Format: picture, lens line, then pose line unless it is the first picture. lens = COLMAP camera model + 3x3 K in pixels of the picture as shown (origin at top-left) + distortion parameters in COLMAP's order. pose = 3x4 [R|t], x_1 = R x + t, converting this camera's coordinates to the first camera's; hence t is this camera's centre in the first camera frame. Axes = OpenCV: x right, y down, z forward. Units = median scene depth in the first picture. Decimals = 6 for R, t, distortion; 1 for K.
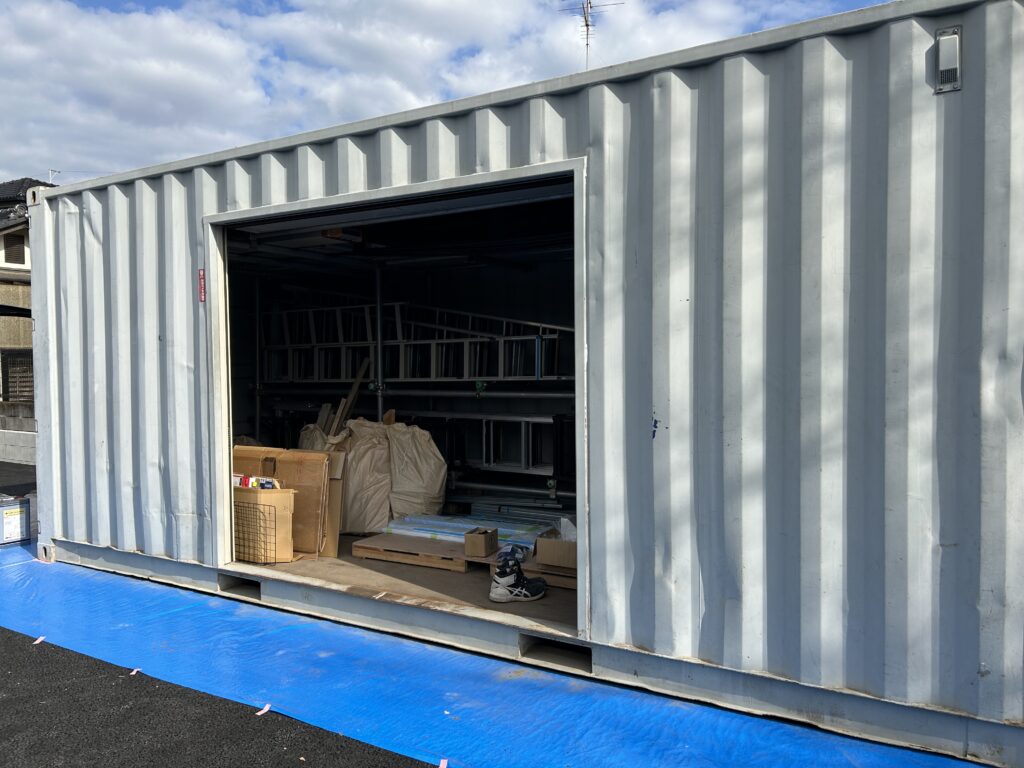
lens RADIAL K [[775.3, 0, 512.0], [0, 775.3, 384.0], [0, 0, 1]] dist [0.096740, -0.122457]
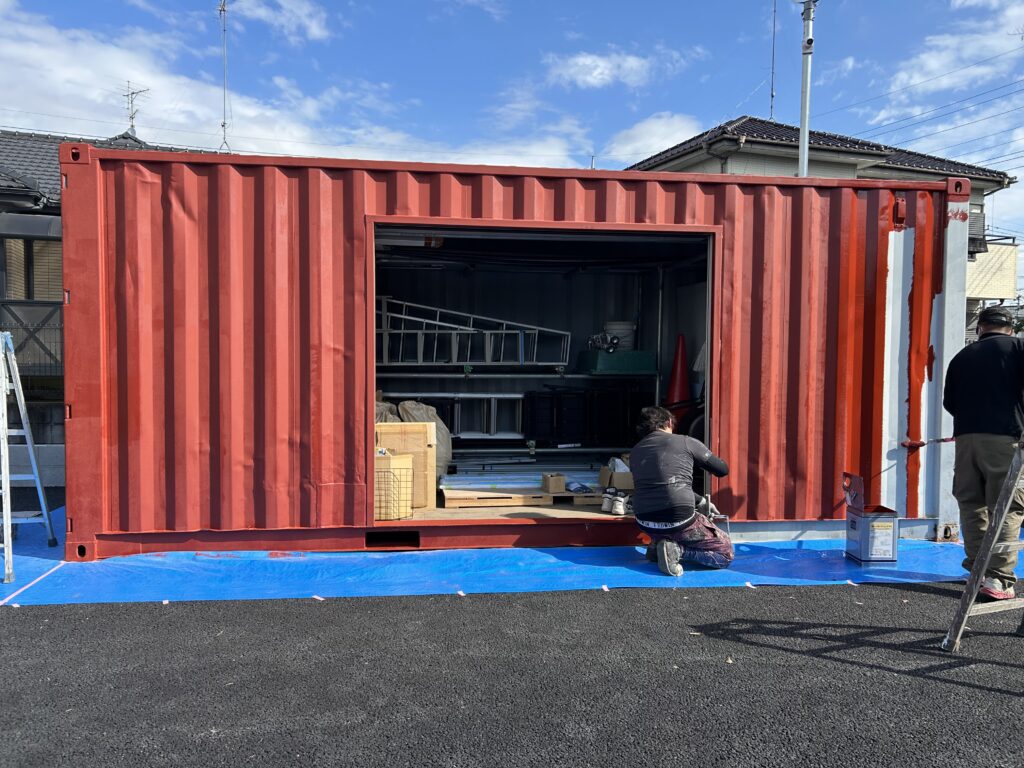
lens RADIAL K [[775.3, 0, 512.0], [0, 775.3, 384.0], [0, 0, 1]] dist [0.096740, -0.122457]
pose [[0.782190, -0.005555, 0.623015, -0.927007], [-0.000119, 0.999959, 0.009064, 0.018191], [-0.623040, -0.007164, 0.782157, -0.006593]]
